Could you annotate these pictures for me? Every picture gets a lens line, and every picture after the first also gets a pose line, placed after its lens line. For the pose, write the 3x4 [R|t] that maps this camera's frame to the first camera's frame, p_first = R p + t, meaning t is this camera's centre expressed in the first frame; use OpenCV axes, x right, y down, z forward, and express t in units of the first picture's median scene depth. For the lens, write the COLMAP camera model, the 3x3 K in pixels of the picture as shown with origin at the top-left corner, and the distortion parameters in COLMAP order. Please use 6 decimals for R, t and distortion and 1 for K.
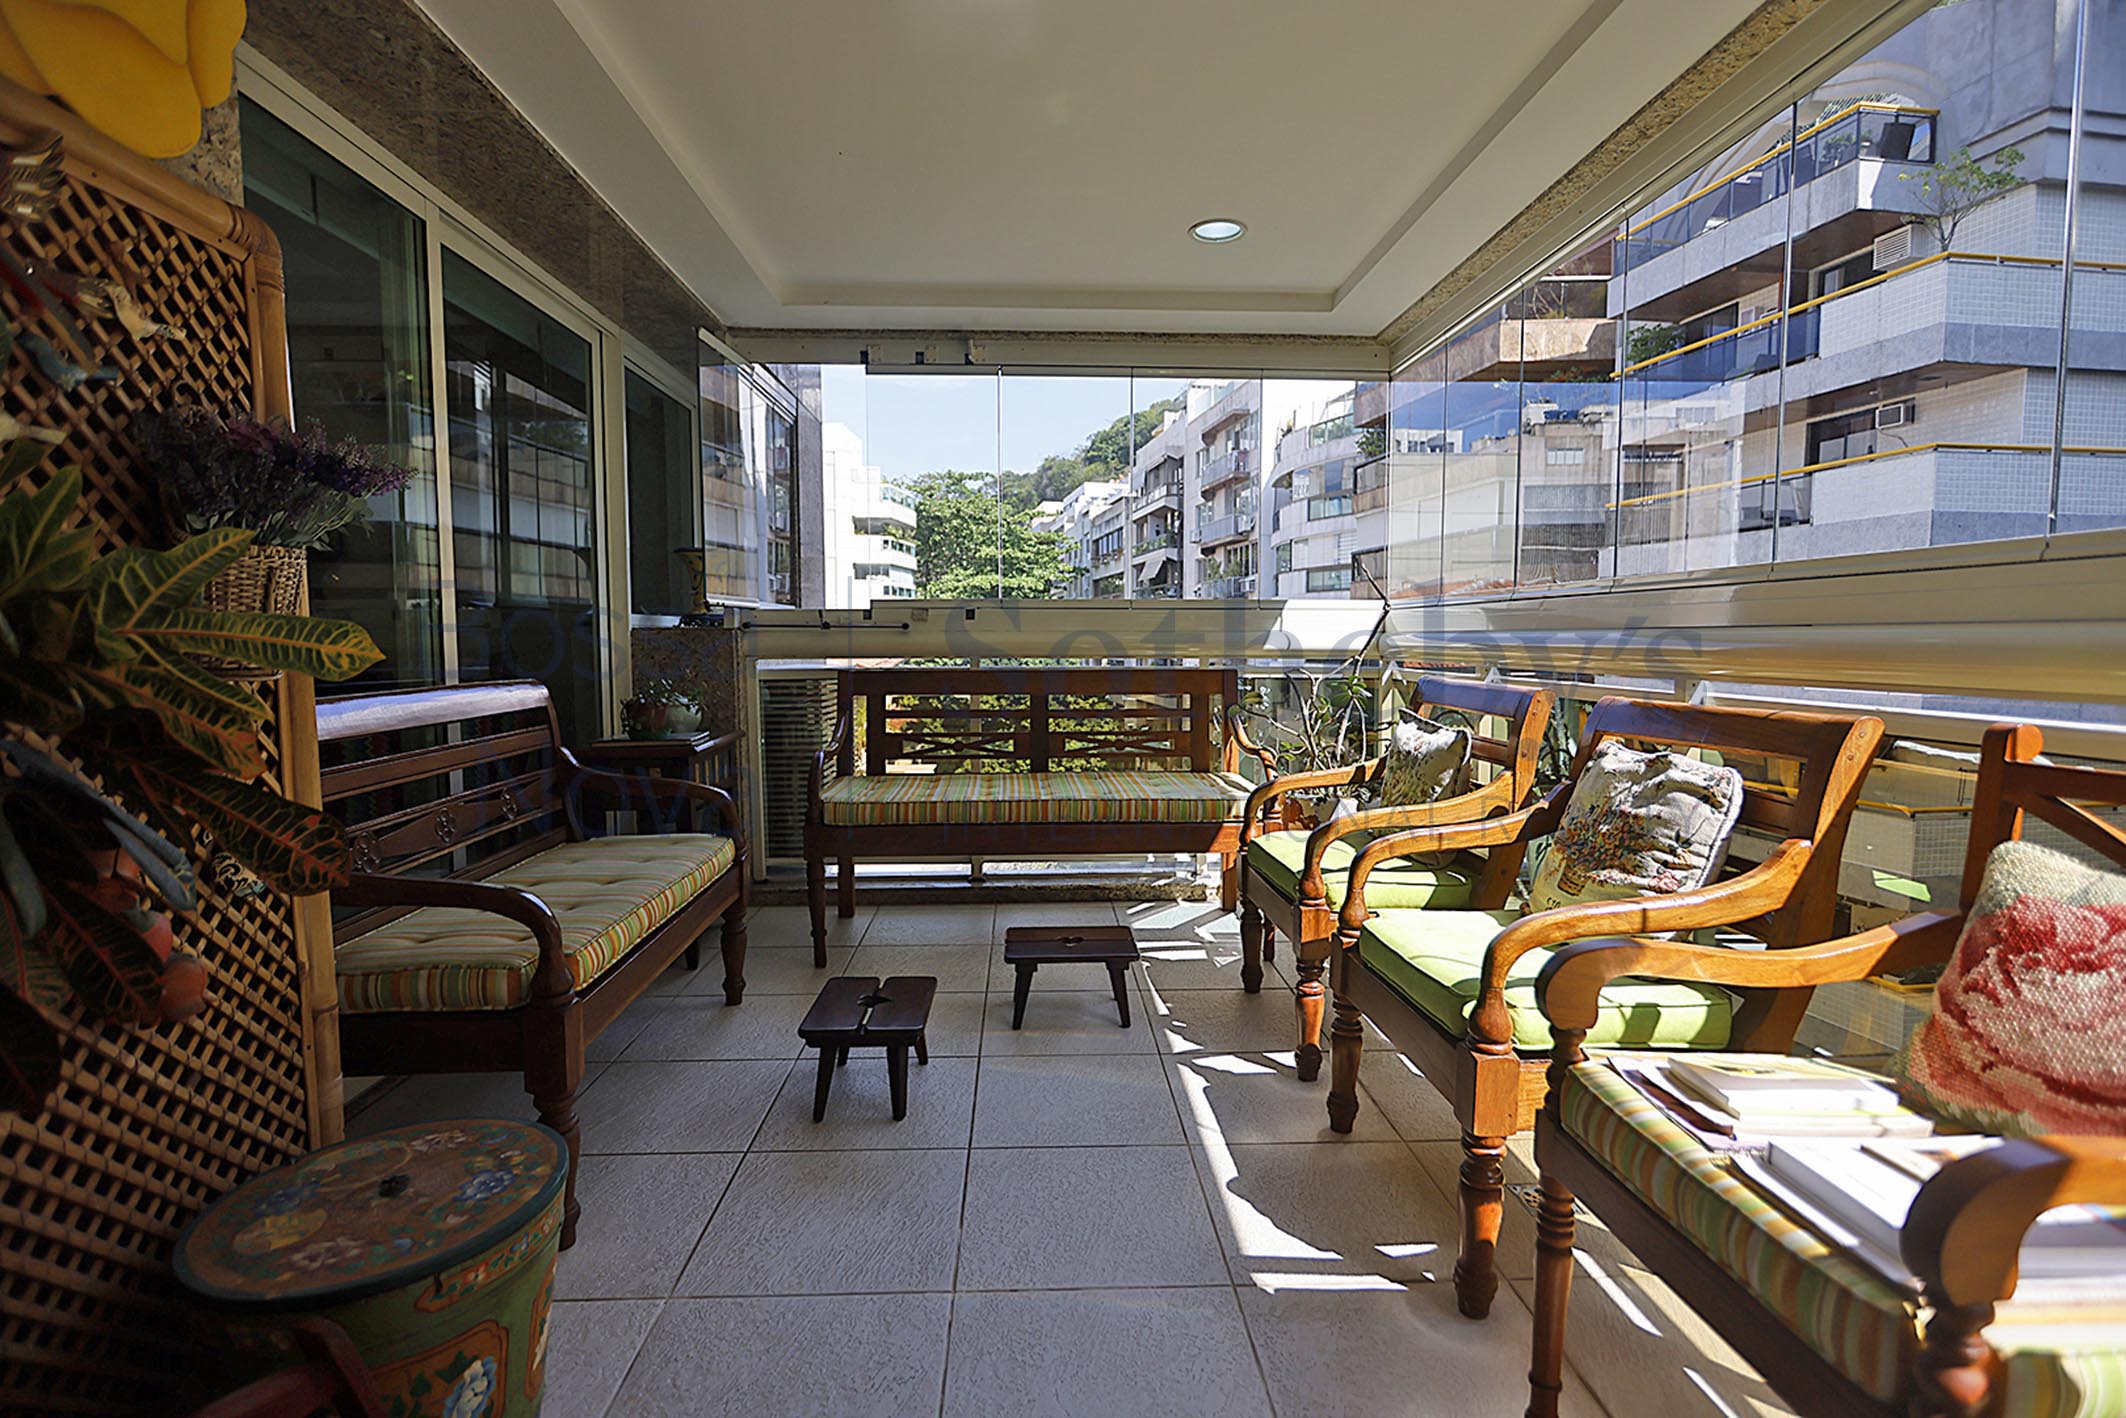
lens RADIAL K [[1011.1, 0, 1059.1], [0, 1011.1, 711.9], [0, 0, 1]] dist [-0.003384, 0.001208]
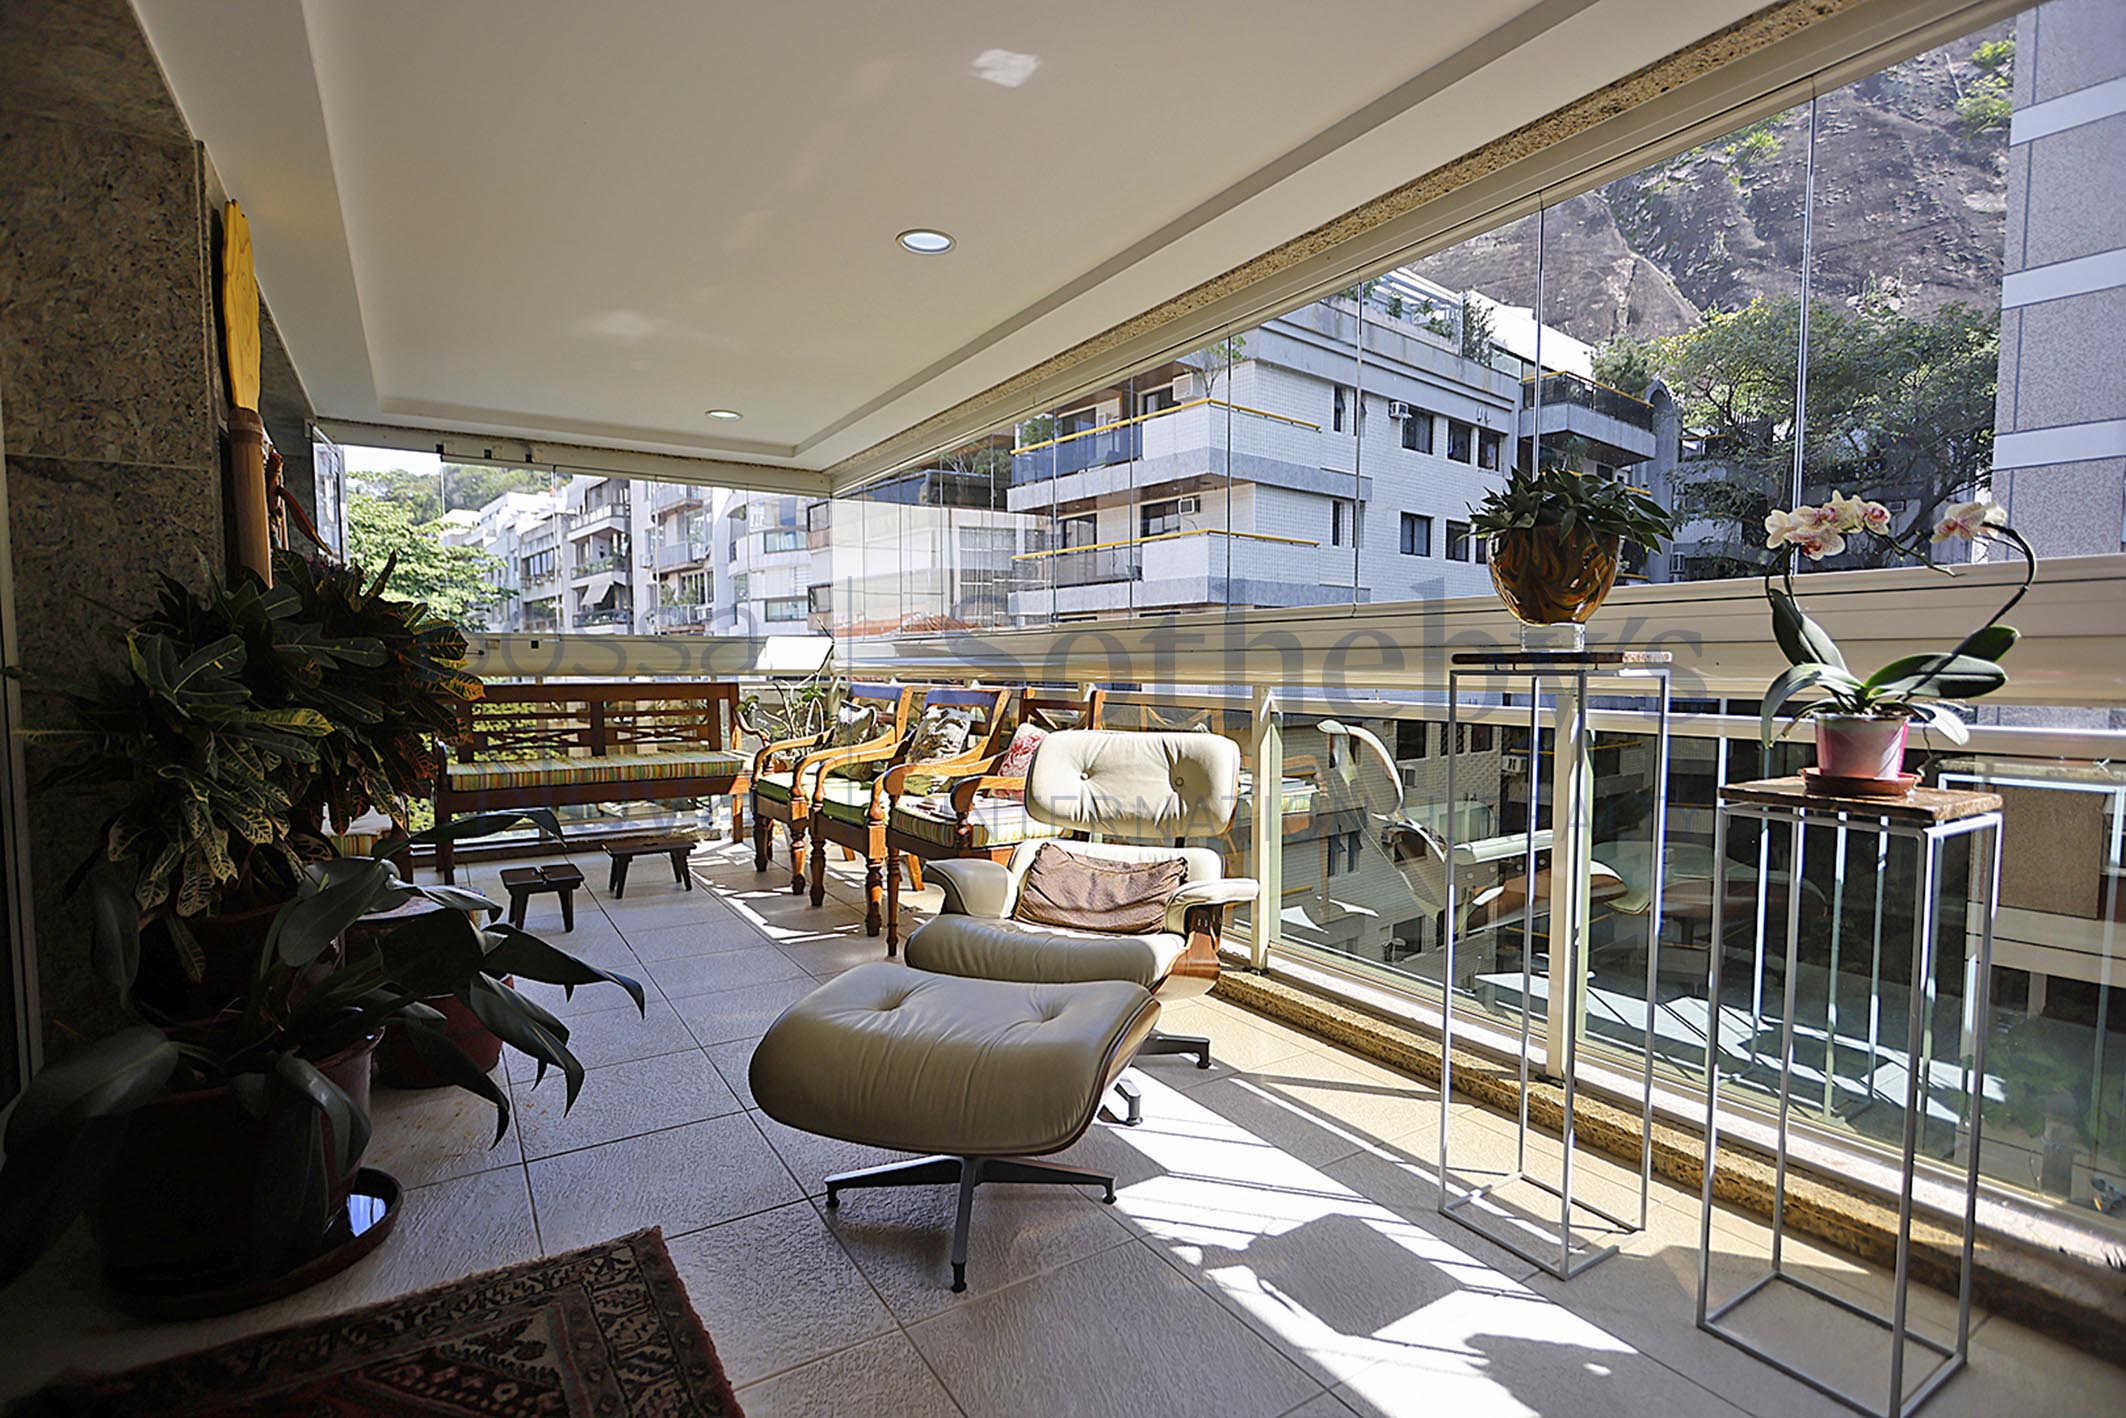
lens RADIAL K [[1011.1, 0, 1065.6], [0, 1011.1, 723.9], [0, 0, 1]] dist [-0.003384, 0.001208]
pose [[0.863781, -0.030193, 0.502962, -0.037605], [0.038407, 0.999244, -0.005975, 0.011083], [-0.502401, 0.024479, 0.864288, -0.127386]]
